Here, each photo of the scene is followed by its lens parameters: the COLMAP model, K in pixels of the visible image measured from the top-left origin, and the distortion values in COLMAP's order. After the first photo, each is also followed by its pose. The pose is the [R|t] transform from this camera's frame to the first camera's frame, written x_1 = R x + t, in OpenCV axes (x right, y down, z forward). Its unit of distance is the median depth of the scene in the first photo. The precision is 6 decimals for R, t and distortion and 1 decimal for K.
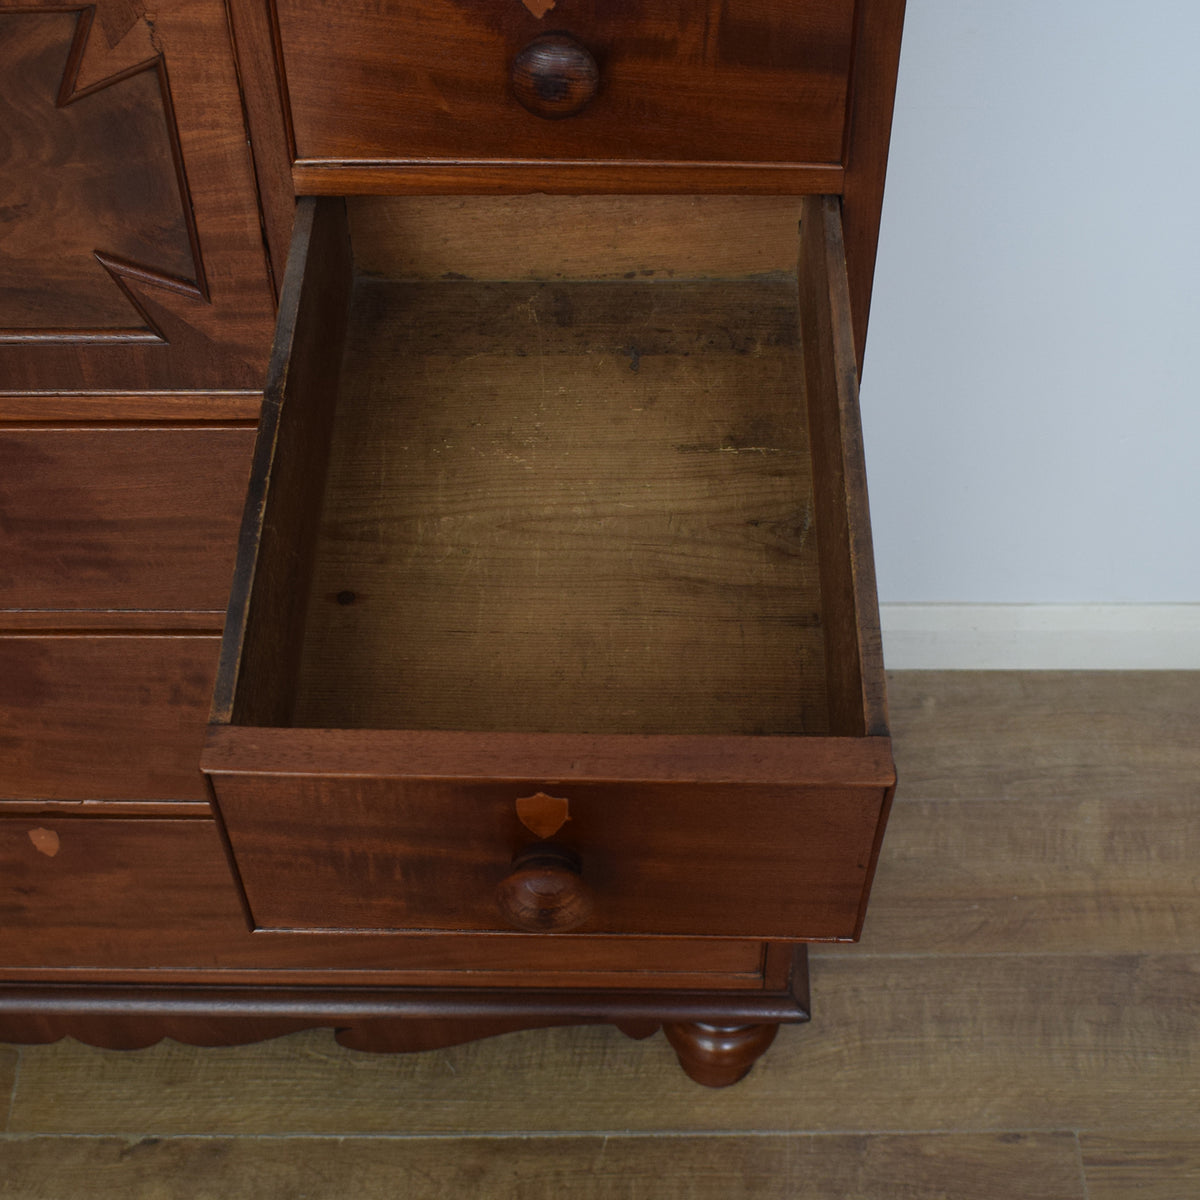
lens RADIAL K [[1932.4, 0, 587.4], [0, 1932.4, 806.3], [0, 0, 1]] dist [-0.131215, 0.000000]
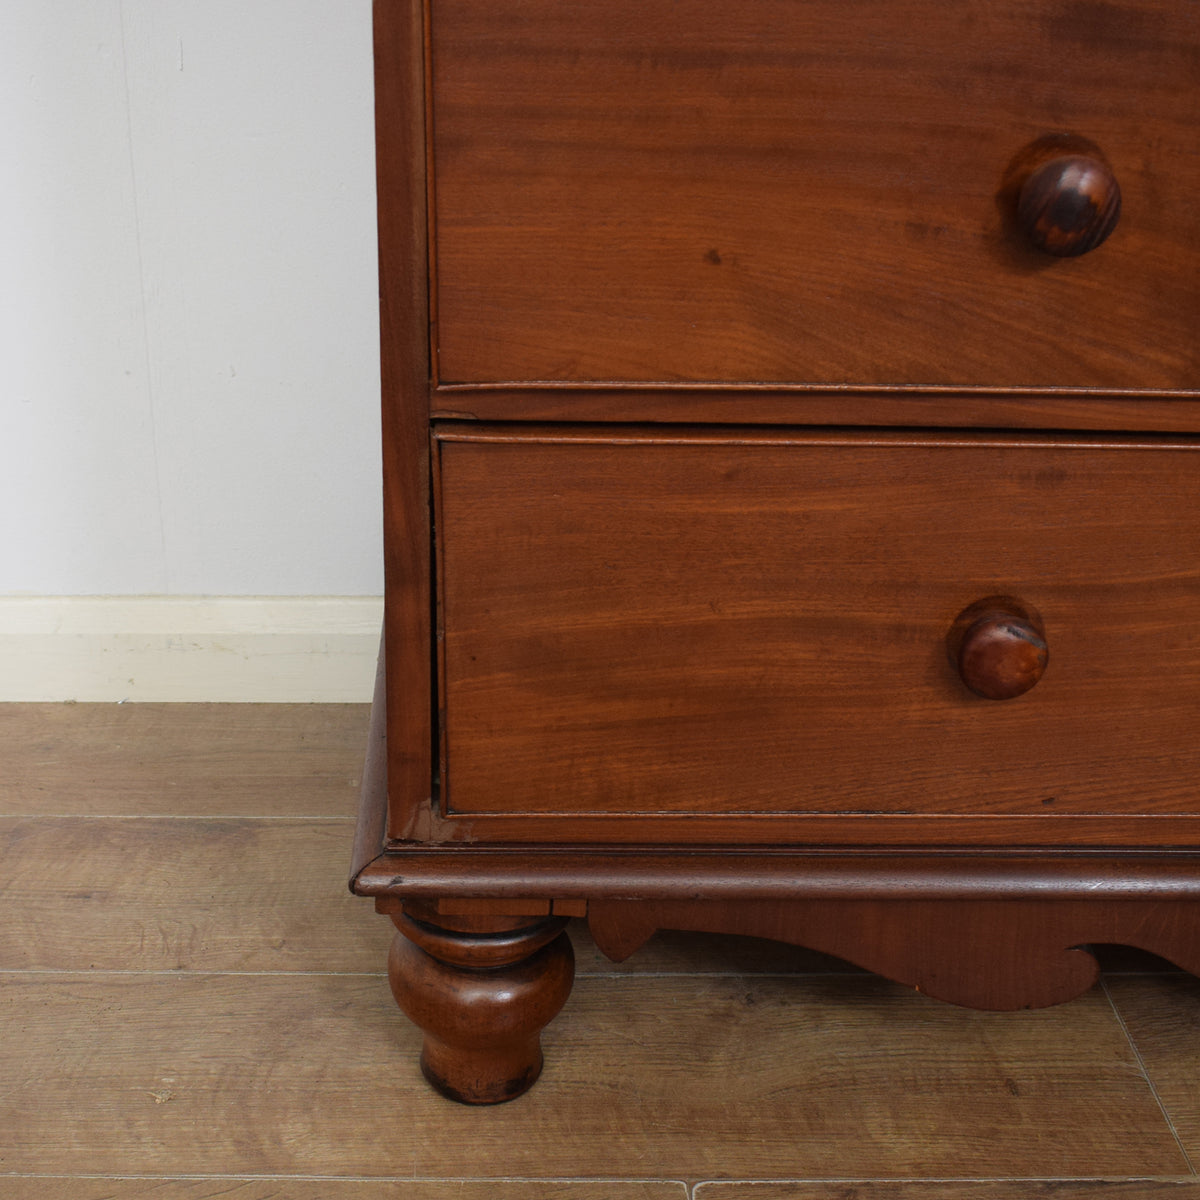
lens RADIAL K [[1787.8, 0, 469.4], [0, 1787.8, 726.0], [0, 0, 1]] dist [-0.090448, 0.000000]
pose [[0.999947, 0.007863, -0.006640, -0.546022], [-0.009882, 0.913826, -0.405985, 0.274874], [0.002876, 0.406029, 0.913856, 0.414846]]
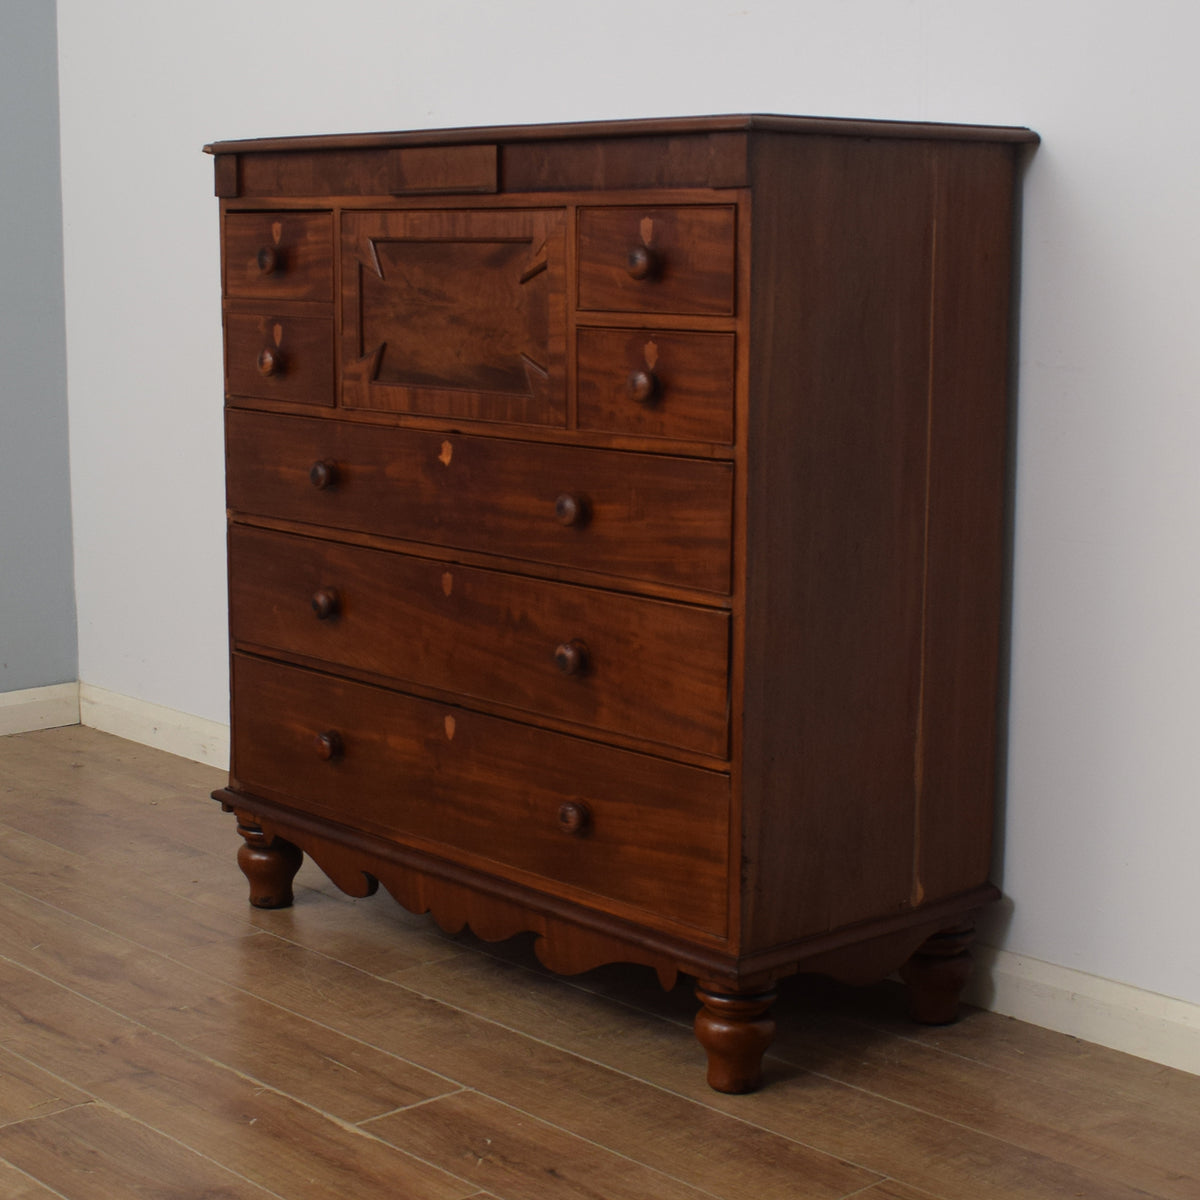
lens RADIAL K [[2253.1, 0, 575.4], [0, 2253.1, 622.2], [0, 0, 1]] dist [-0.095015, 0.000000]
pose [[0.673337, 0.132600, -0.727347, 1.176157], [-0.598787, 0.674865, -0.431290, 0.701615], [0.433672, 0.725930, 0.533811, -0.177466]]
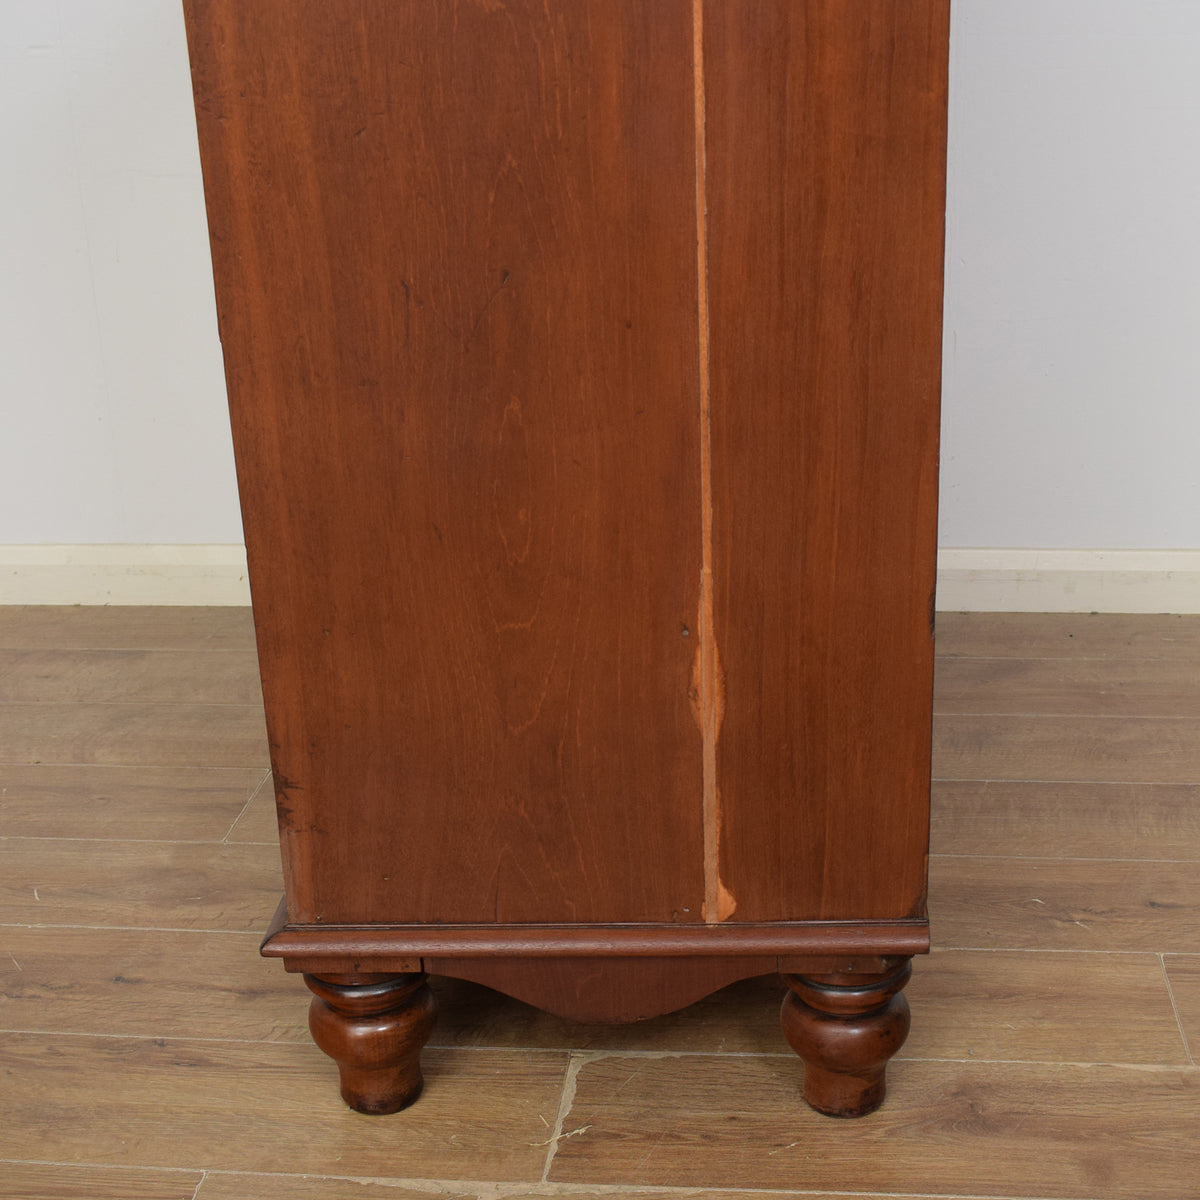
lens RADIAL K [[1827.8, 0, 650.7], [0, 1827.8, 733.8], [0, 0, 1]] dist [-0.090528, 0.000000]
pose [[0.995336, 0.018137, -0.094748, -0.097751], [-0.062199, 0.871410, -0.486597, 0.748582], [0.073739, 0.490220, 0.868474, -0.078674]]
